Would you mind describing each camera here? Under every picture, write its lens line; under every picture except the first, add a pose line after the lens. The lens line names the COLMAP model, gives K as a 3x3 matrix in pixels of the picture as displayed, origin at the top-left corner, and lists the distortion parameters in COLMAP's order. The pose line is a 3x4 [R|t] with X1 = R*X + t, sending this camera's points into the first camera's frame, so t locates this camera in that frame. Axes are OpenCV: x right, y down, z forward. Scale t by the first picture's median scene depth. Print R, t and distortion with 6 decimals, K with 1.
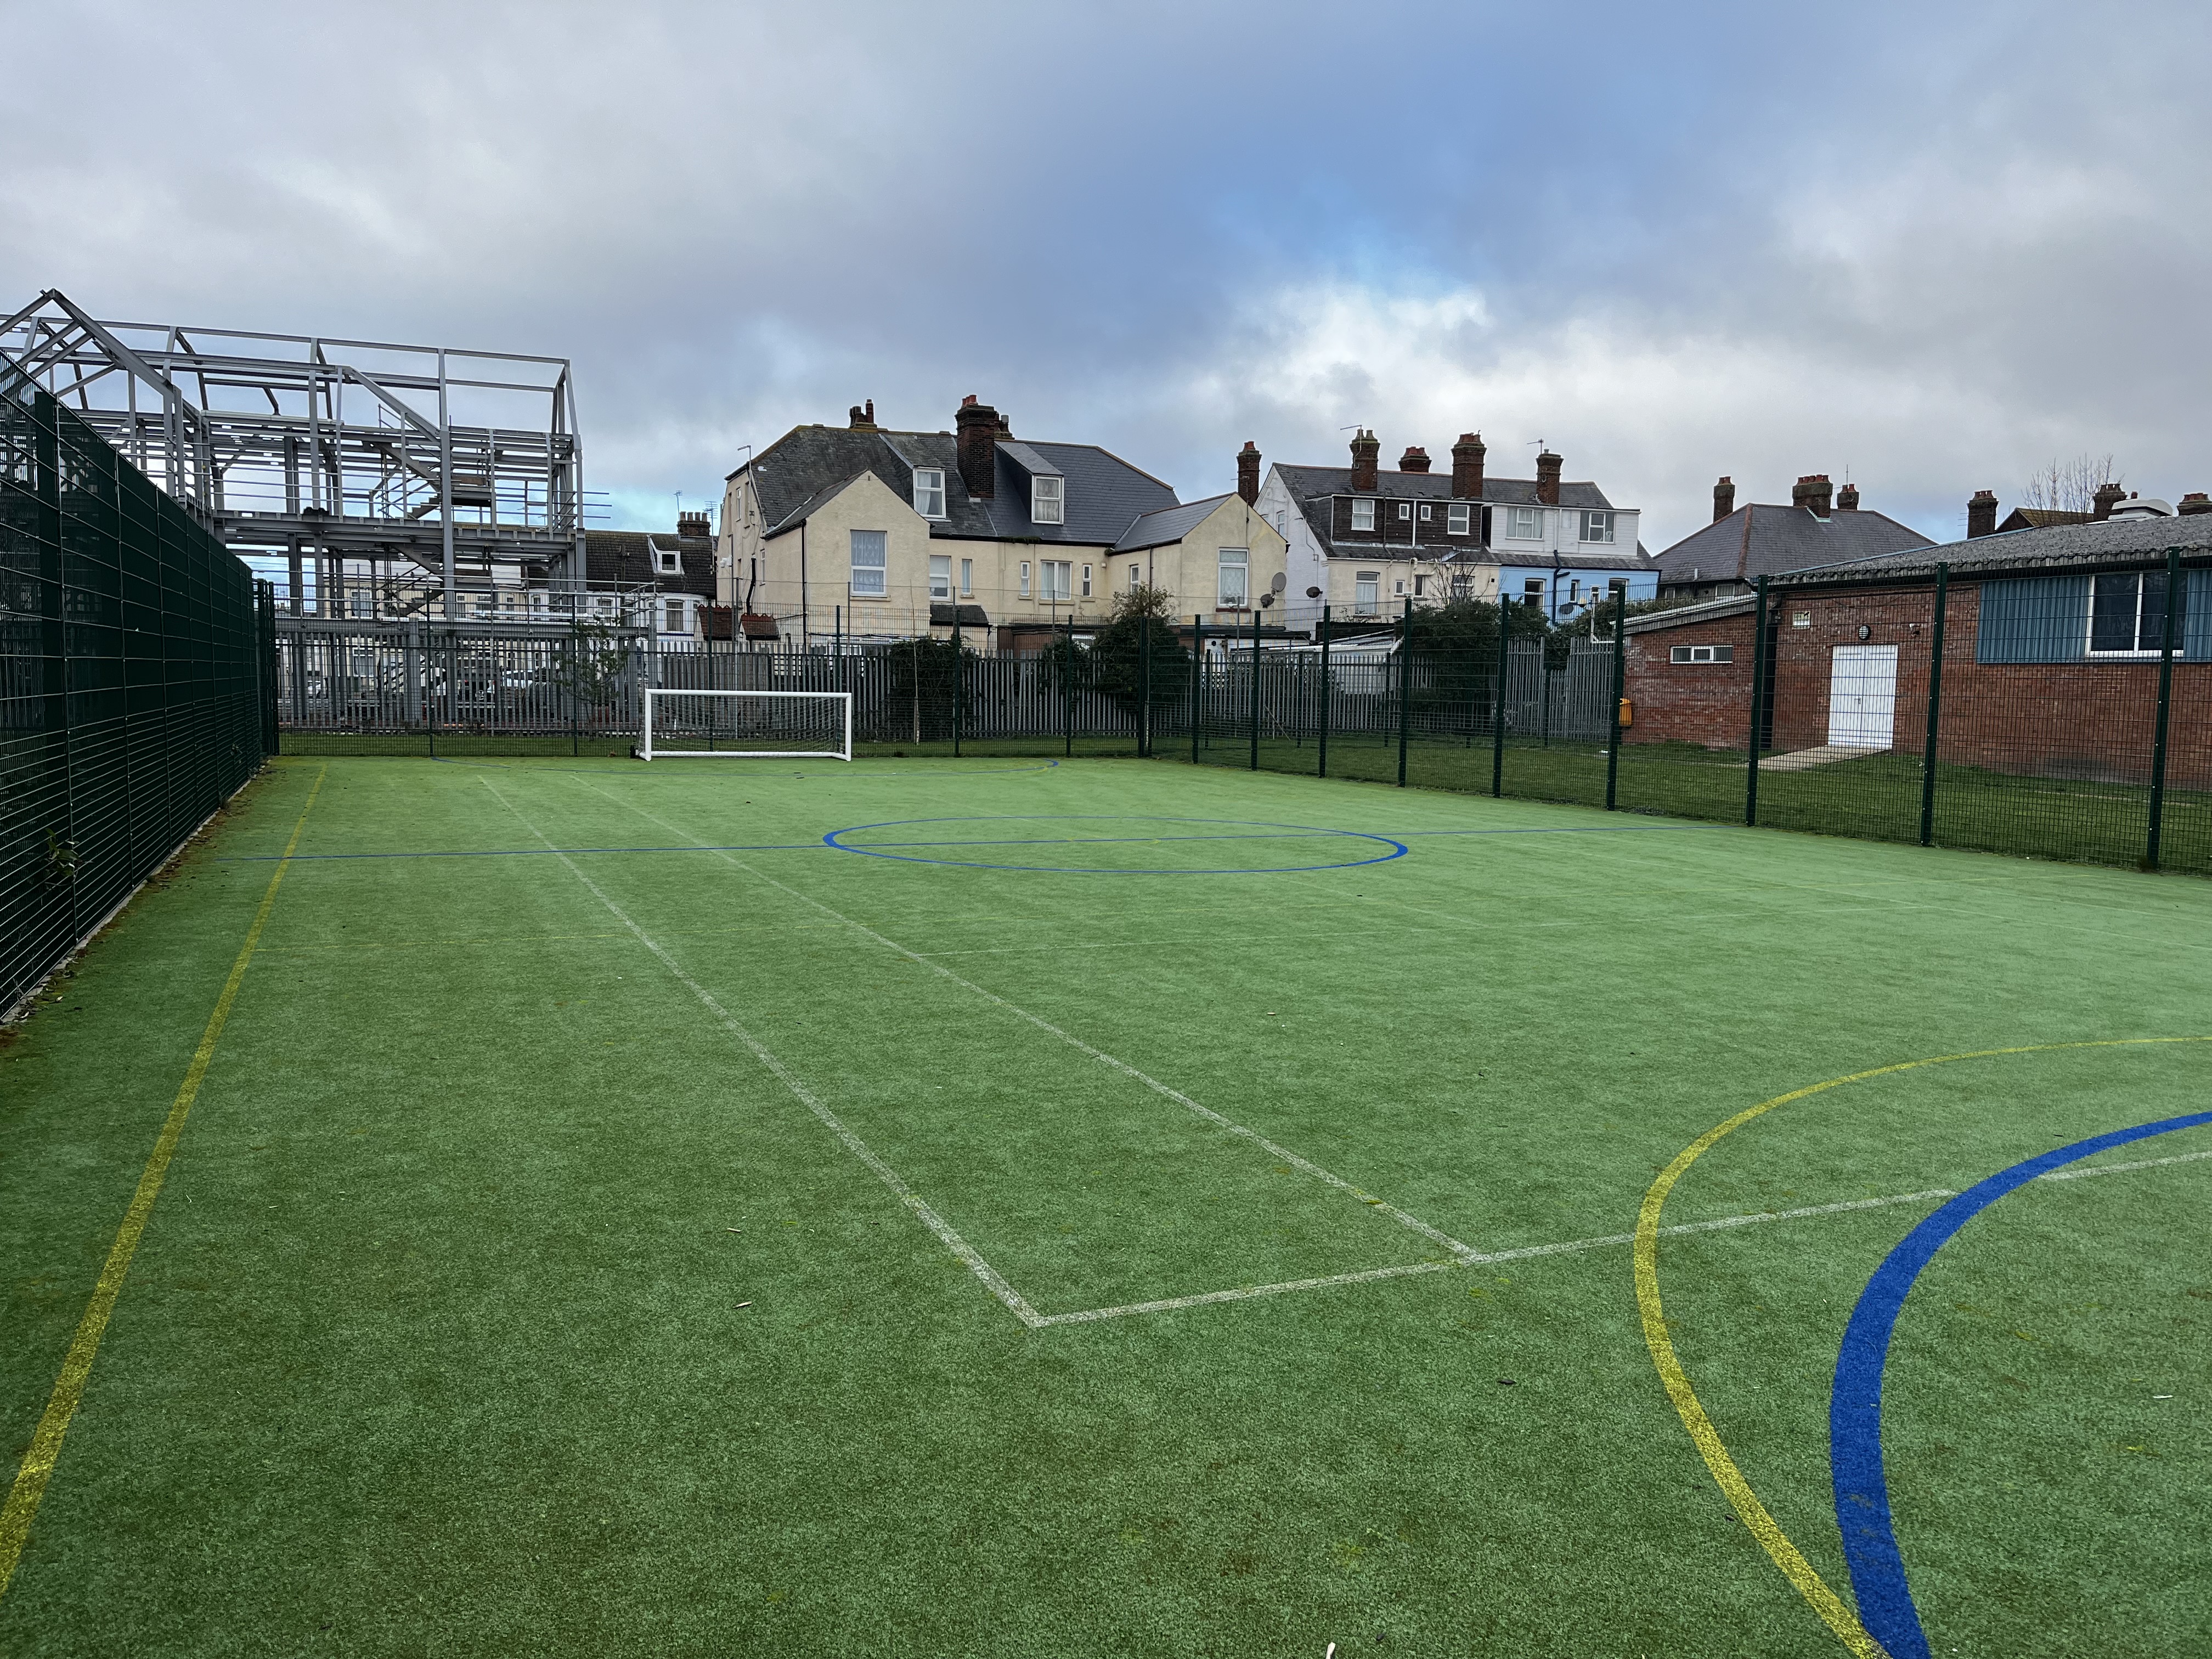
lens RADIAL K [[1645.4, 0, 1106.0], [0, 1645.4, 829.5], [0, 0, 1]] dist [0.051860, -0.134445]
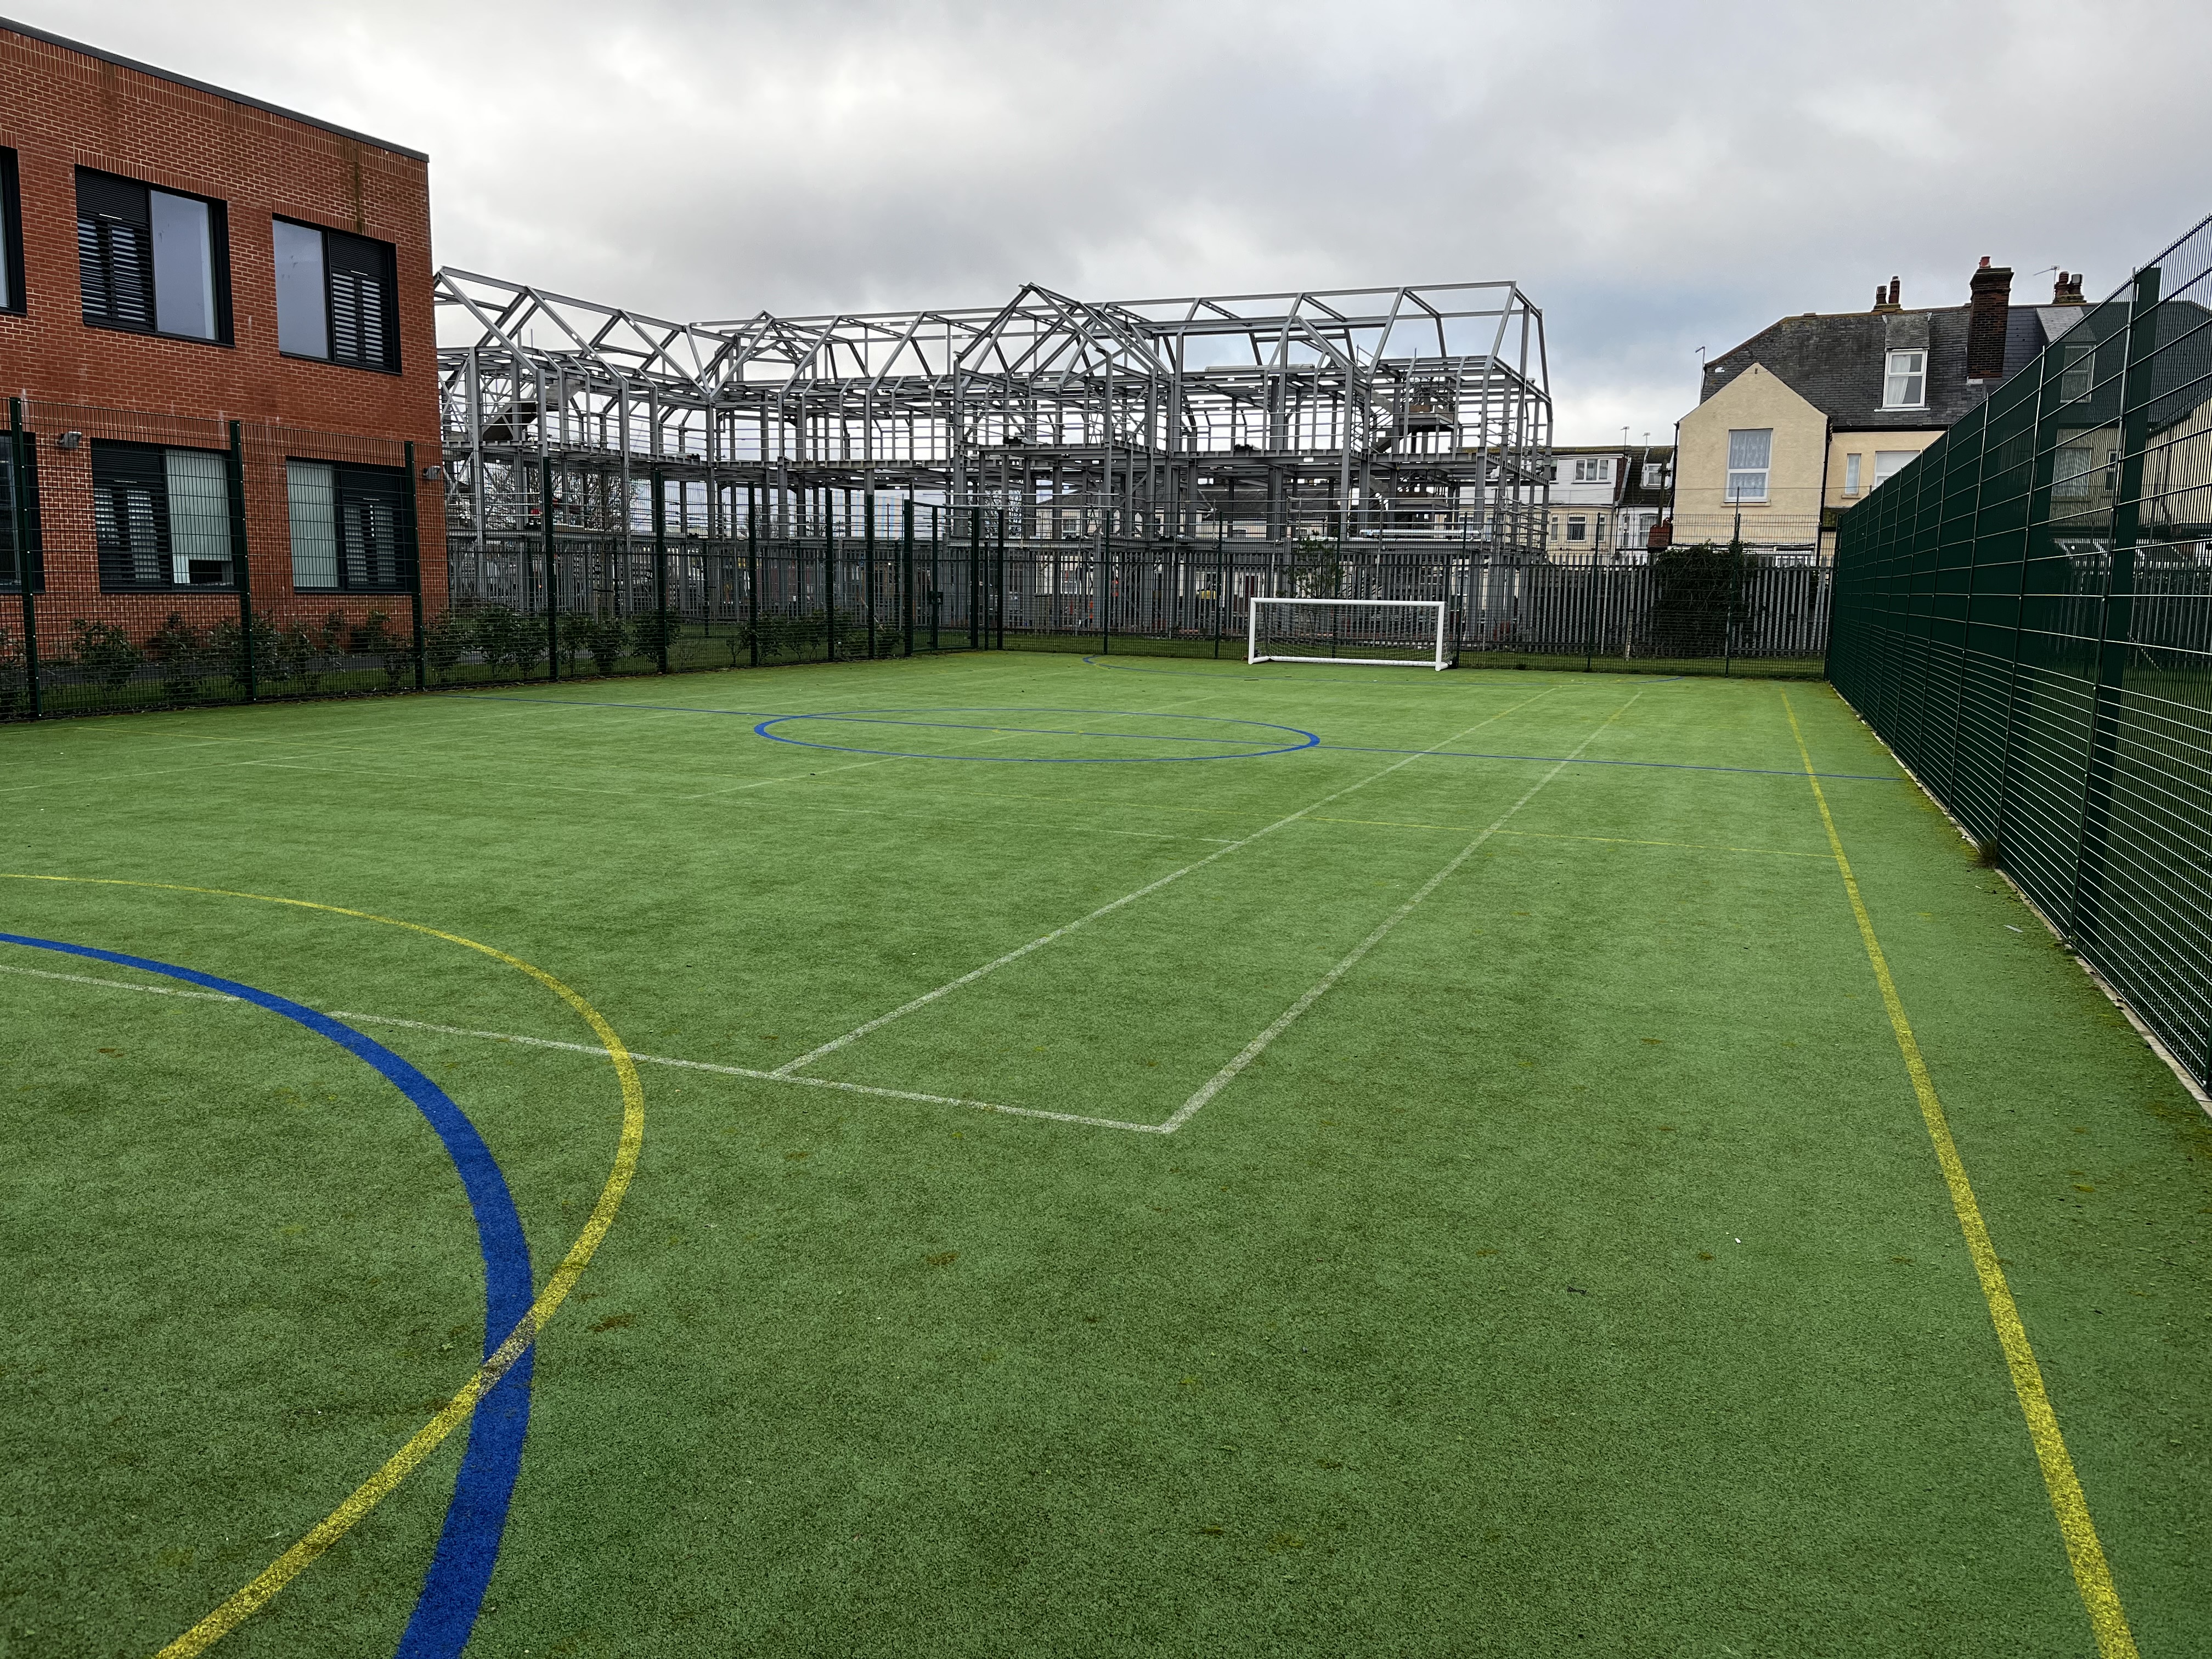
lens RADIAL K [[1707.5, 0, 1106.0], [0, 1707.5, 829.5], [0, 0, 1]] dist [-0.022824, -0.003441]
pose [[0.711338, 0.086177, -0.697547, 0.276042], [-0.059977, 0.996277, 0.061921, 0.001067], [0.700286, -0.002210, 0.713859, 0.087454]]
